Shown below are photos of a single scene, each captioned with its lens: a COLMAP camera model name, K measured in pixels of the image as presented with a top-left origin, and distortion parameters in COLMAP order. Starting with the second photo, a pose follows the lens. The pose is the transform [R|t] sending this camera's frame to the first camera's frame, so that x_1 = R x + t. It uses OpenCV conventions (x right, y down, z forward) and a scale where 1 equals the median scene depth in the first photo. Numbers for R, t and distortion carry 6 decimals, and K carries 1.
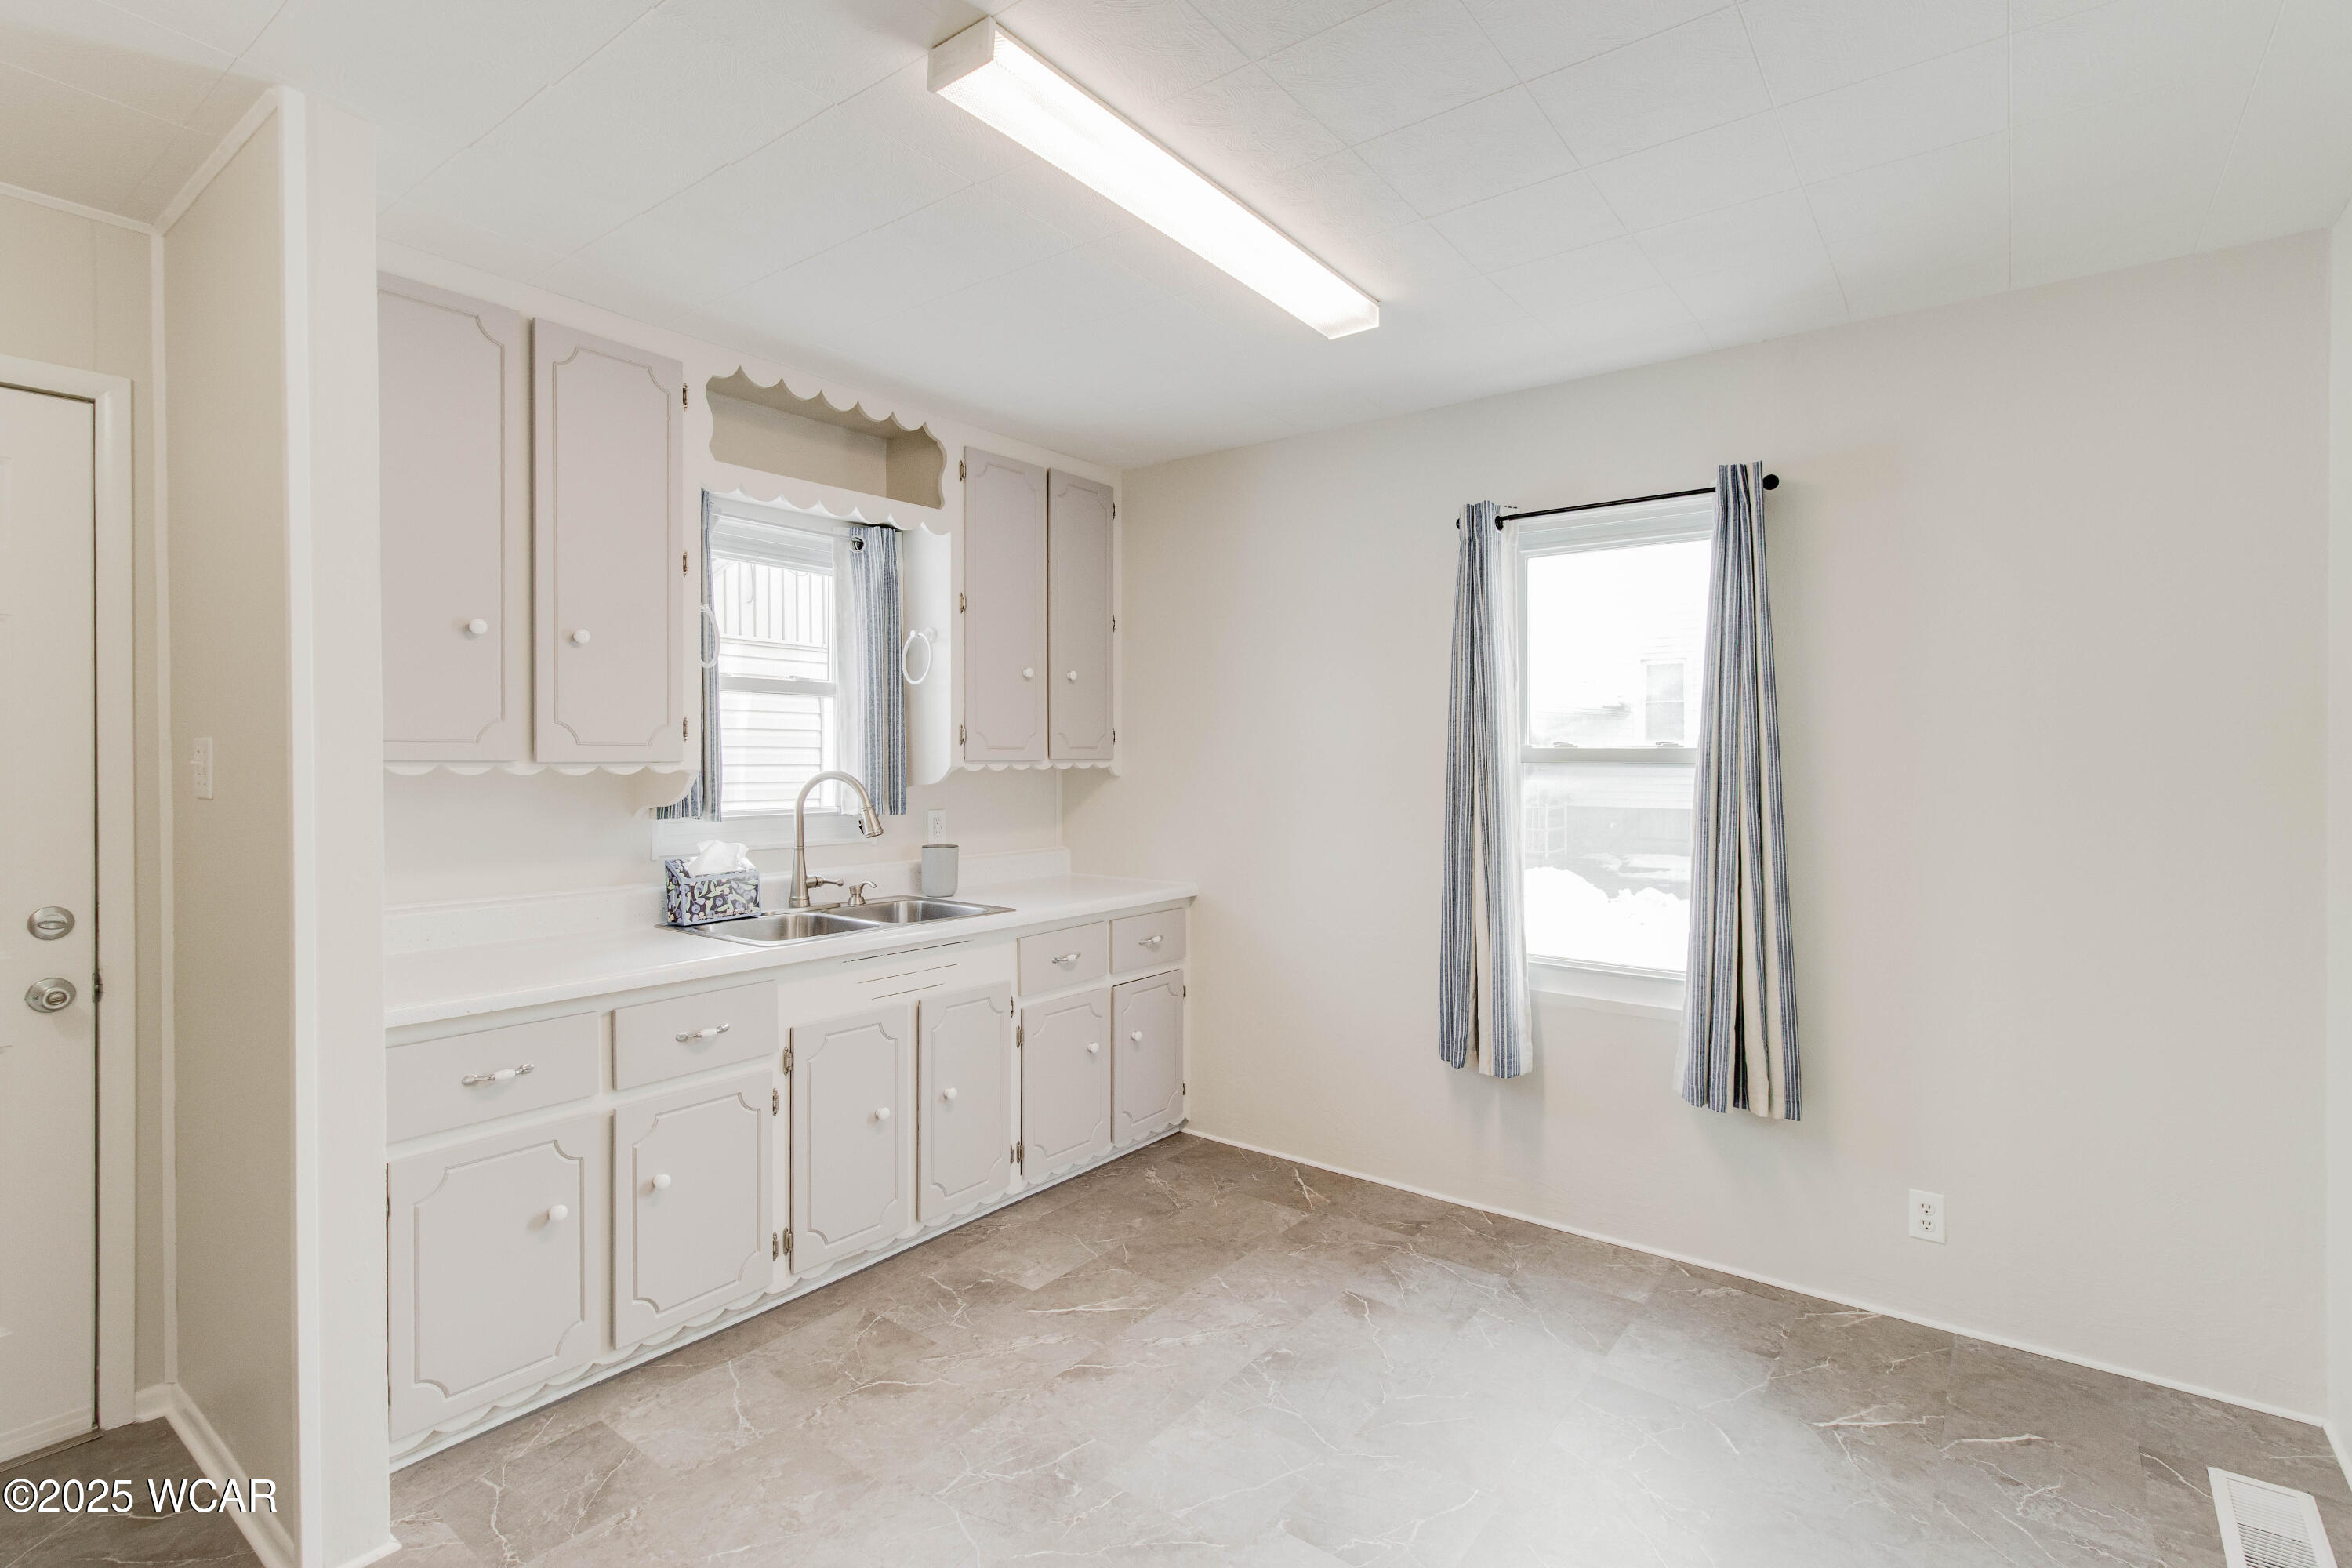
lens RADIAL K [[1086.8, 0, 1172.0], [0, 1086.8, 761.8], [0, 0, 1]] dist [-0.000940, 0.000856]
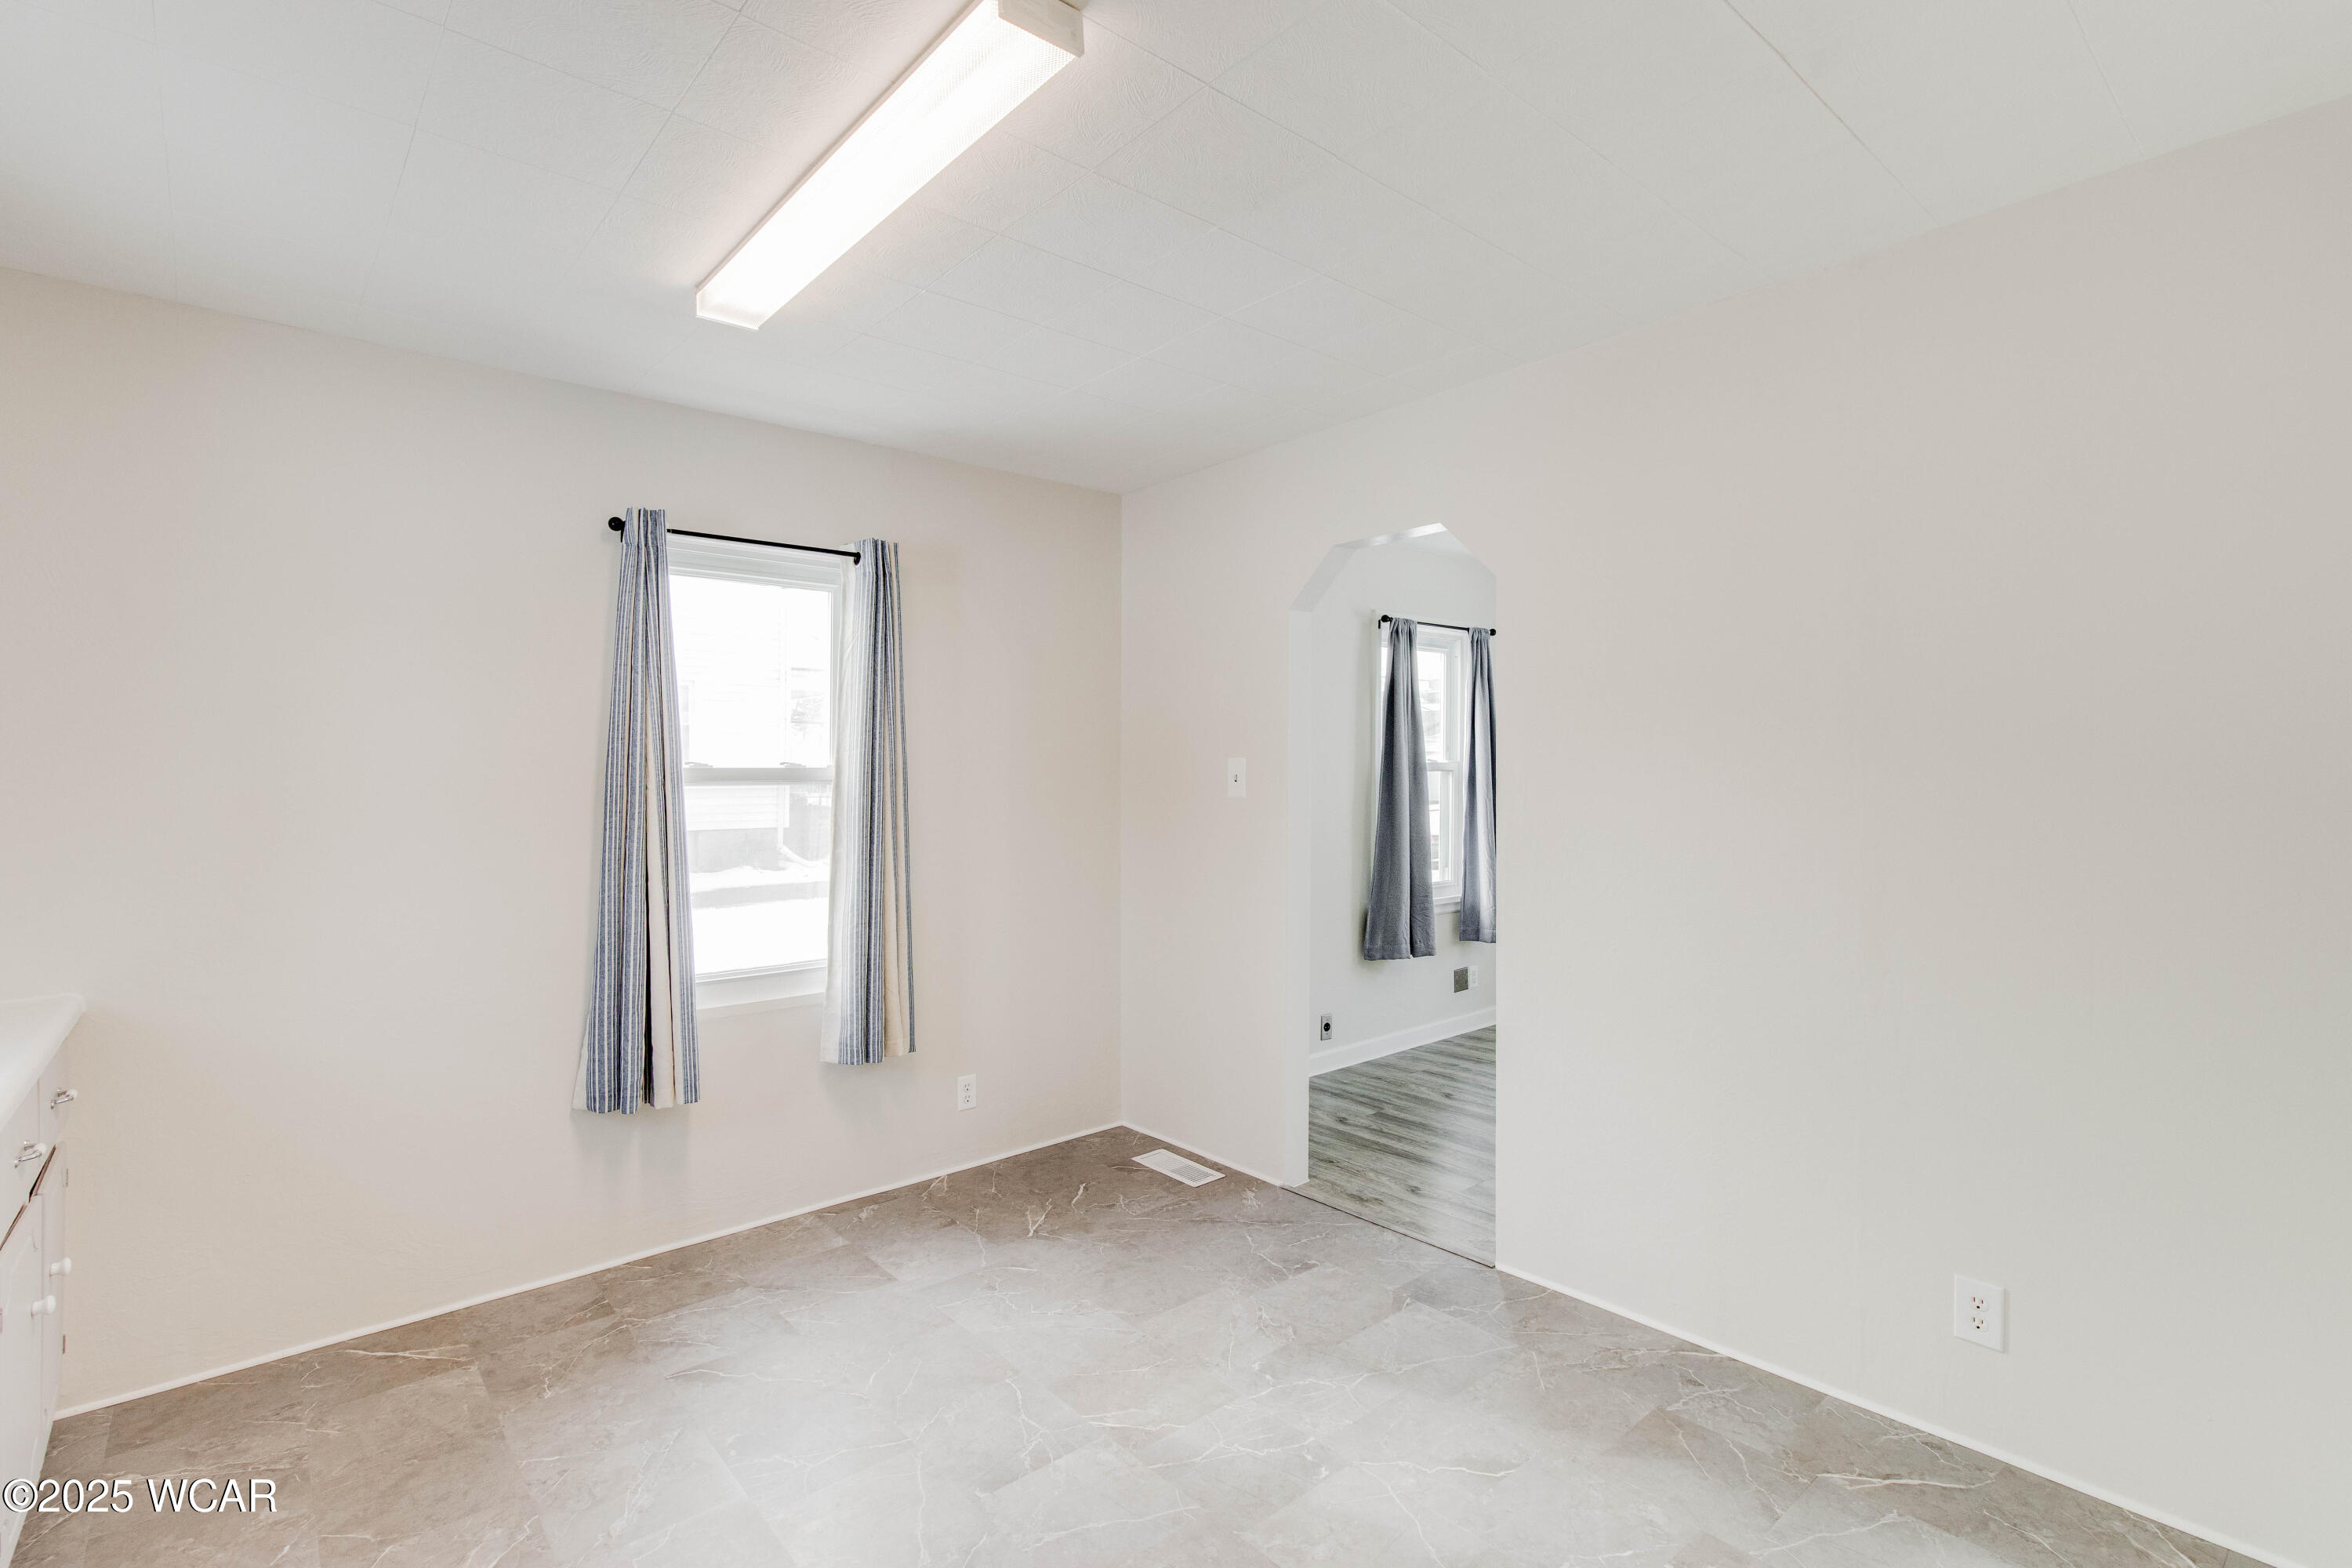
lens RADIAL K [[1086.8, 0, 1189.3], [0, 1086.8, 776.4], [0, 0, 1]] dist [-0.000940, 0.000856]
pose [[0.206855, -0.009596, 0.978325, -0.605242], [0.008887, 0.999929, 0.007929, -0.009292], [-0.978331, 0.007054, 0.206926, 0.382406]]
